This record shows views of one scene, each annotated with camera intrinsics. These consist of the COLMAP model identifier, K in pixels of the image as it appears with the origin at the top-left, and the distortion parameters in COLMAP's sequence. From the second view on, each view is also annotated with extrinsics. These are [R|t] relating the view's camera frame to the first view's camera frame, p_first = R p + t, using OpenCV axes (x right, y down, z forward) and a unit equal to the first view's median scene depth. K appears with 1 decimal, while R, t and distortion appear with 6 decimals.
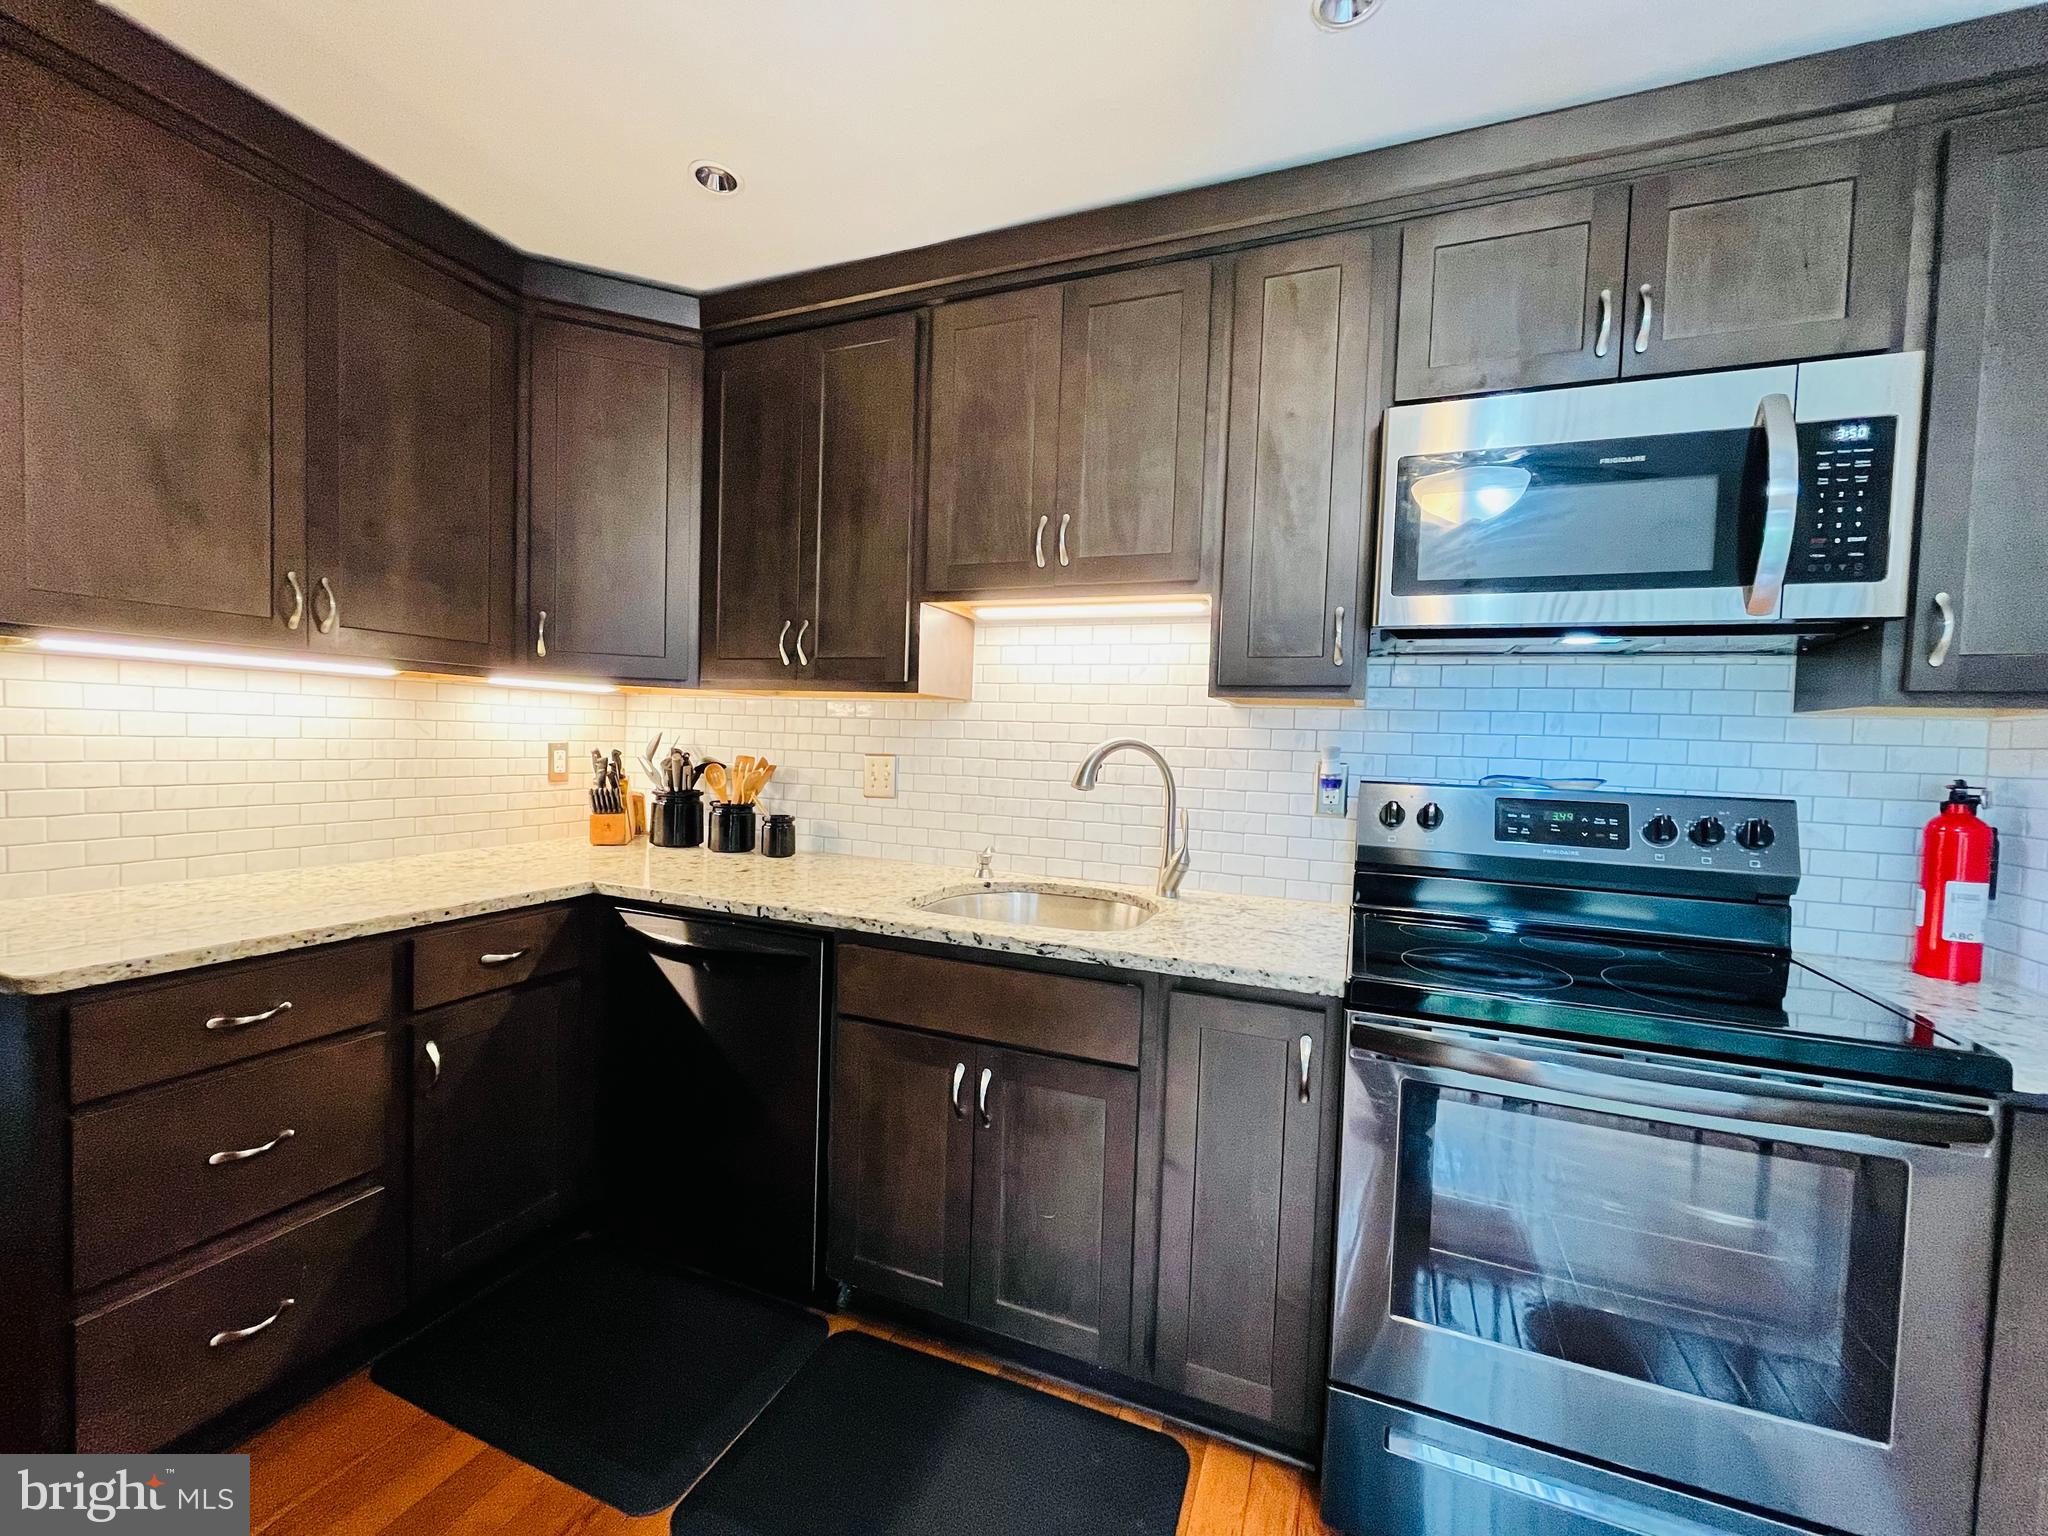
lens RADIAL K [[825.3, 0, 1023.5], [0, 825.3, 775.4], [0, 0, 1]] dist [-0.003476, 0.000044]
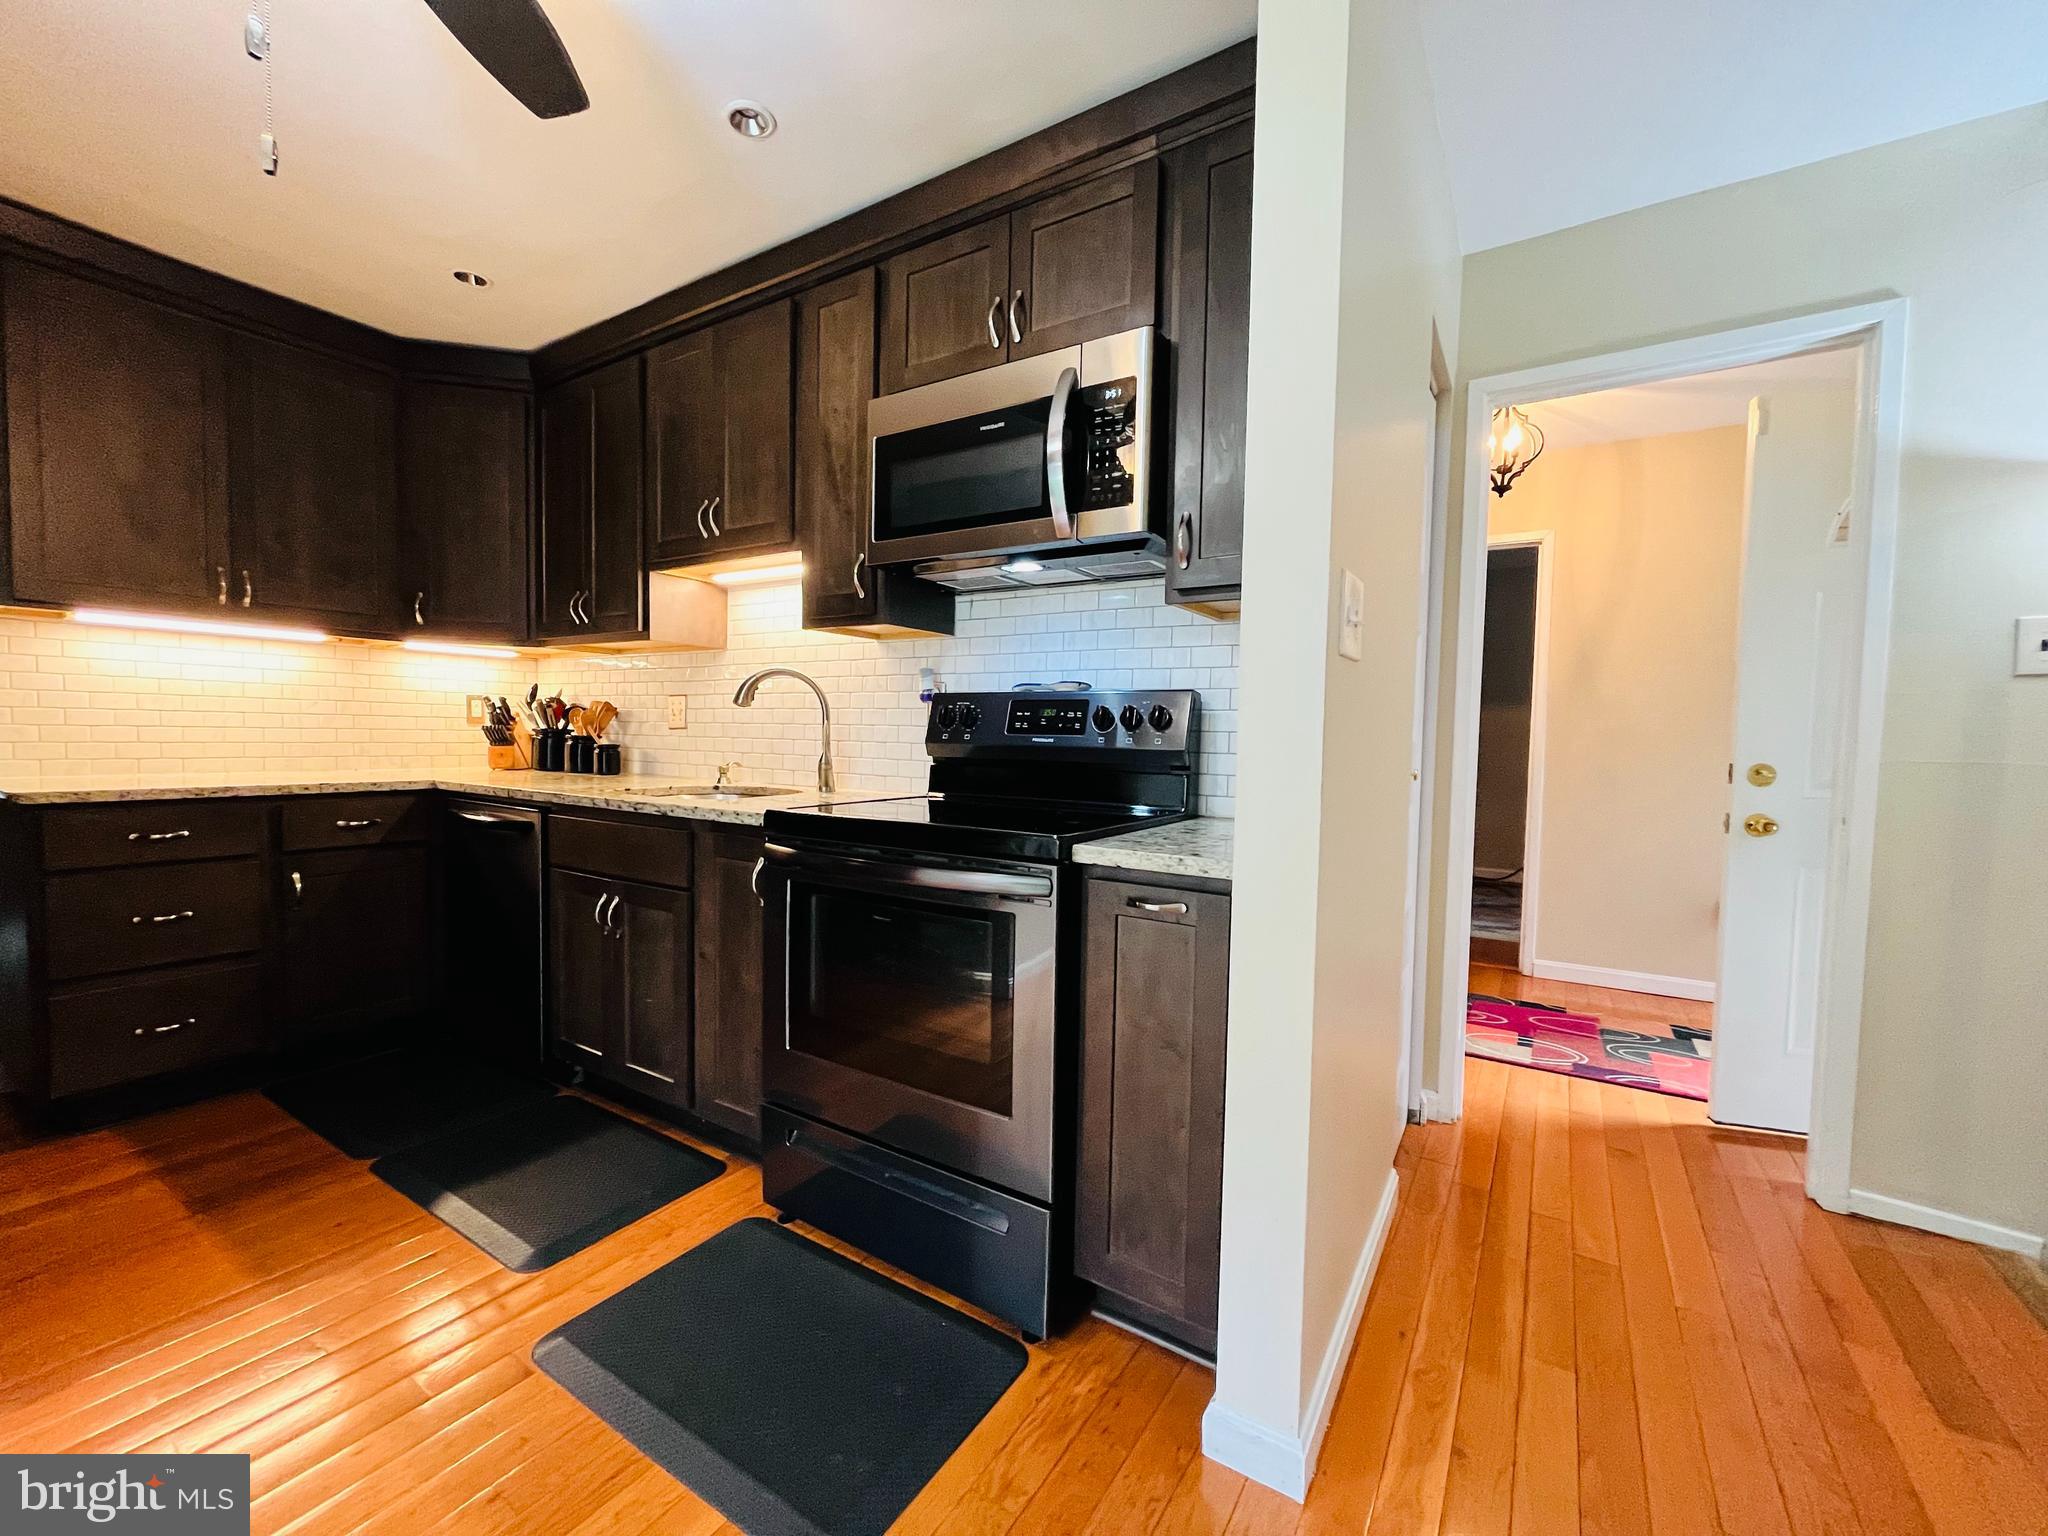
lens RADIAL K [[825.3, 0, 1031.0], [0, 825.3, 774.9], [0, 0, 1]] dist [-0.003476, 0.000044]
pose [[0.984204, -0.004900, -0.176972, 0.794000], [0.004772, 0.999988, -0.001147, 0.136908], [0.176976, 0.000284, 0.984215, -0.224227]]
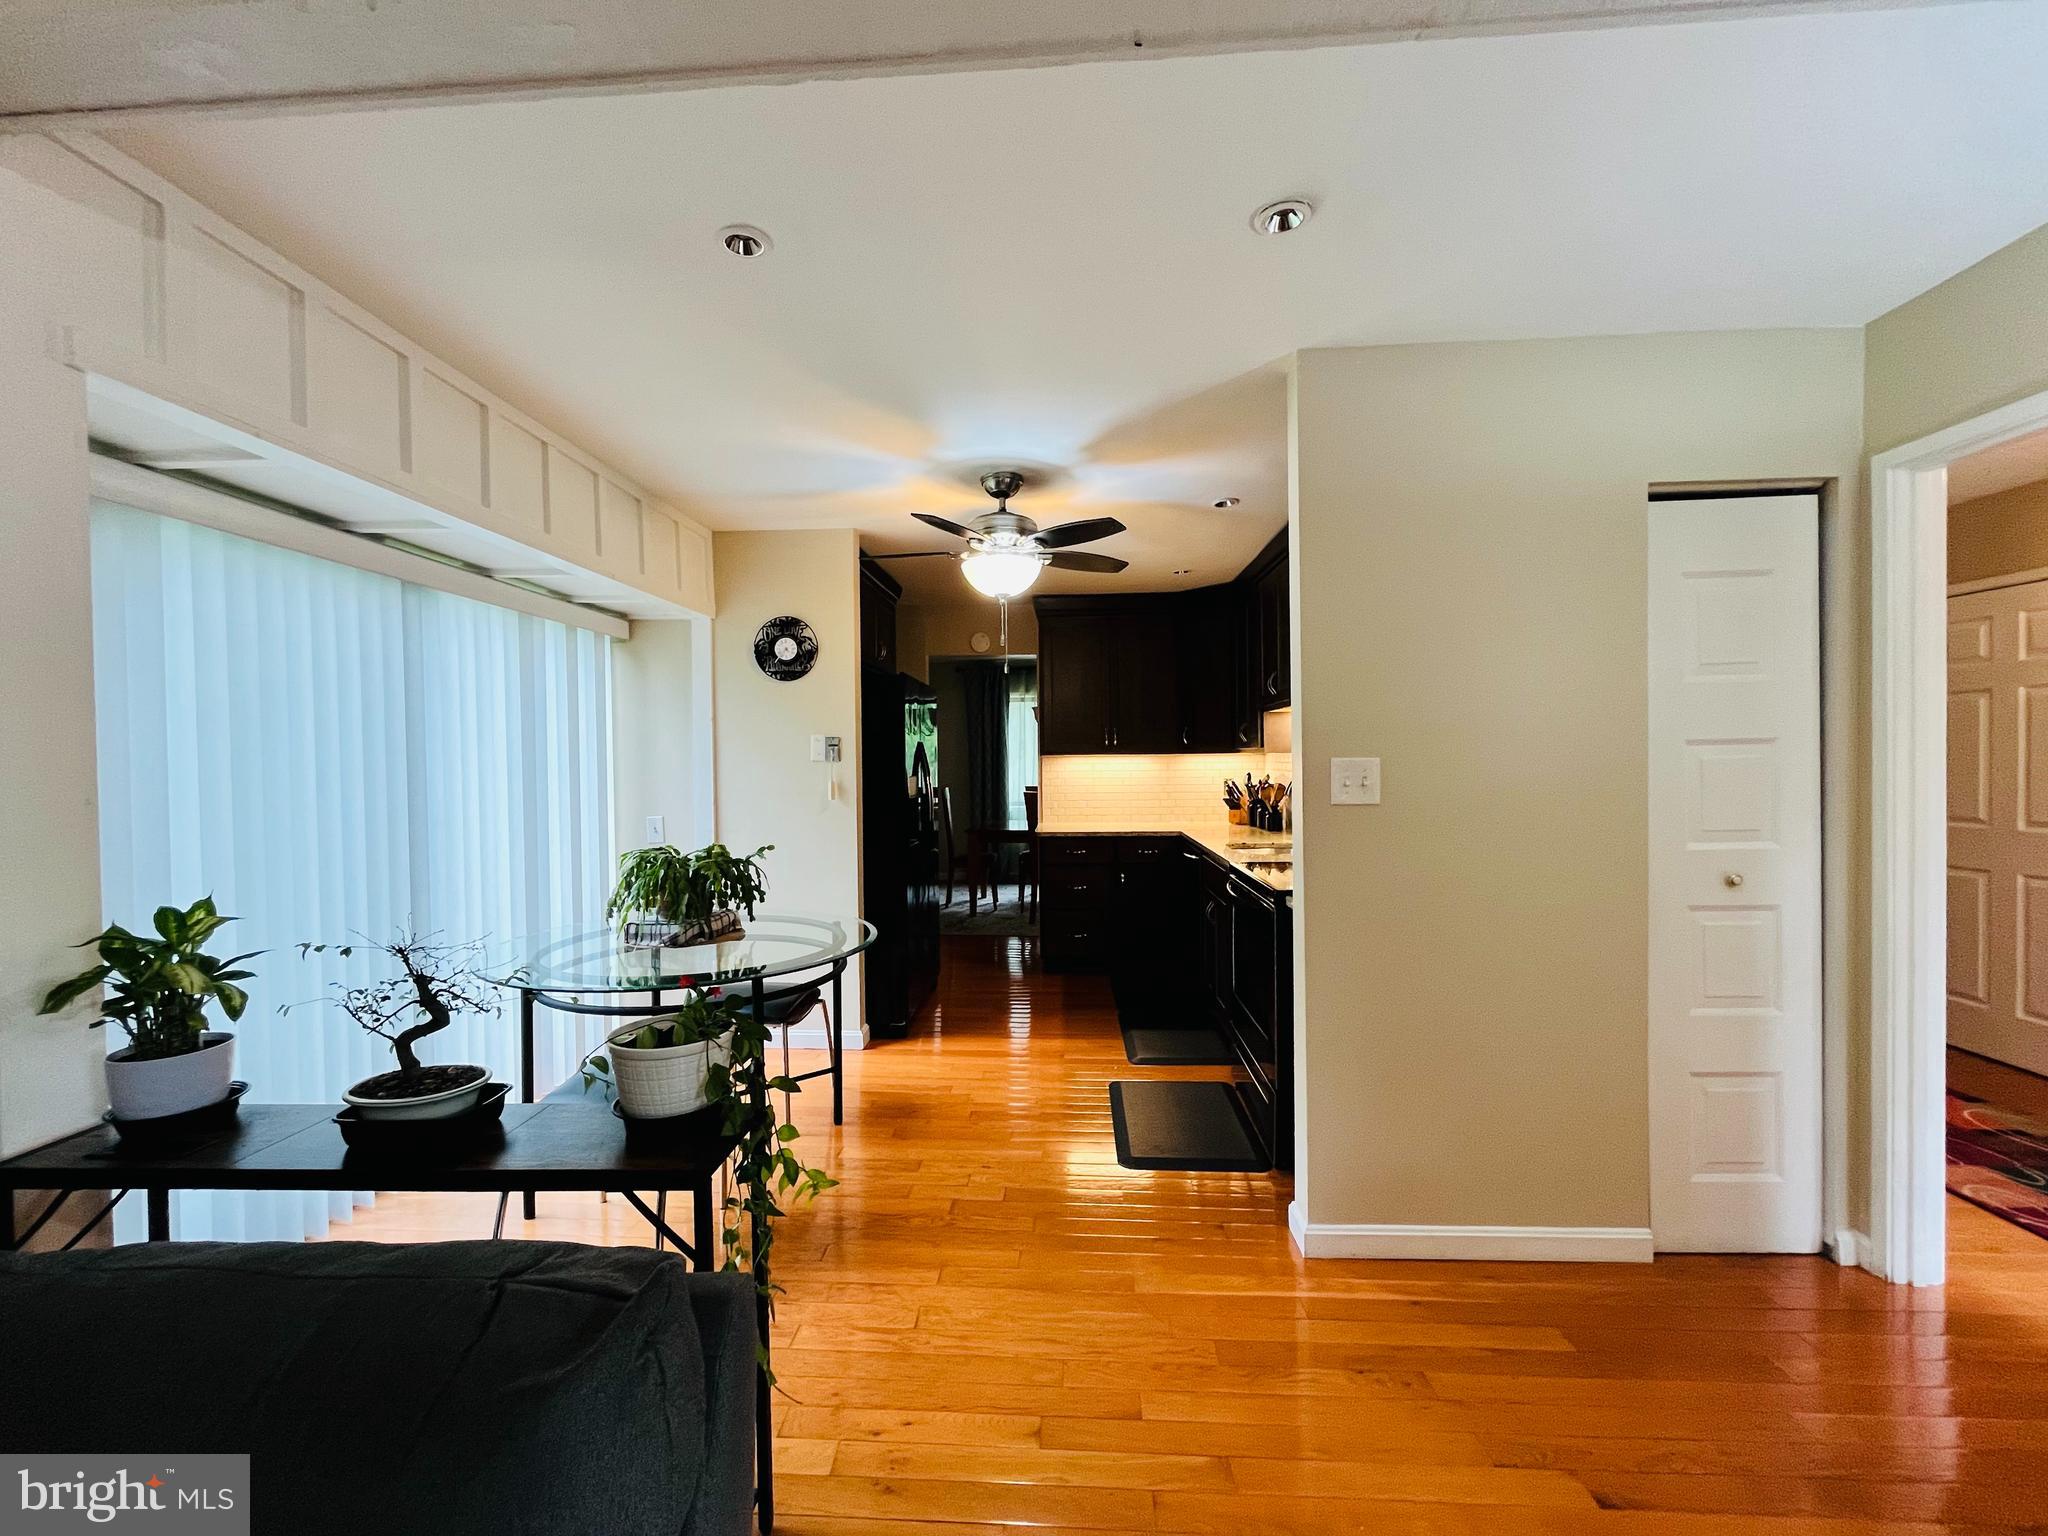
lens RADIAL K [[825.3, 0, 1022.7], [0, 825.3, 769.2], [0, 0, 1]] dist [-0.003476, 0.000044]
pose [[0.321691, -0.025376, -0.946504, 1.952119], [-0.019131, 0.999263, -0.033293, 0.031062], [0.946651, 0.028818, 0.320969, -0.351120]]
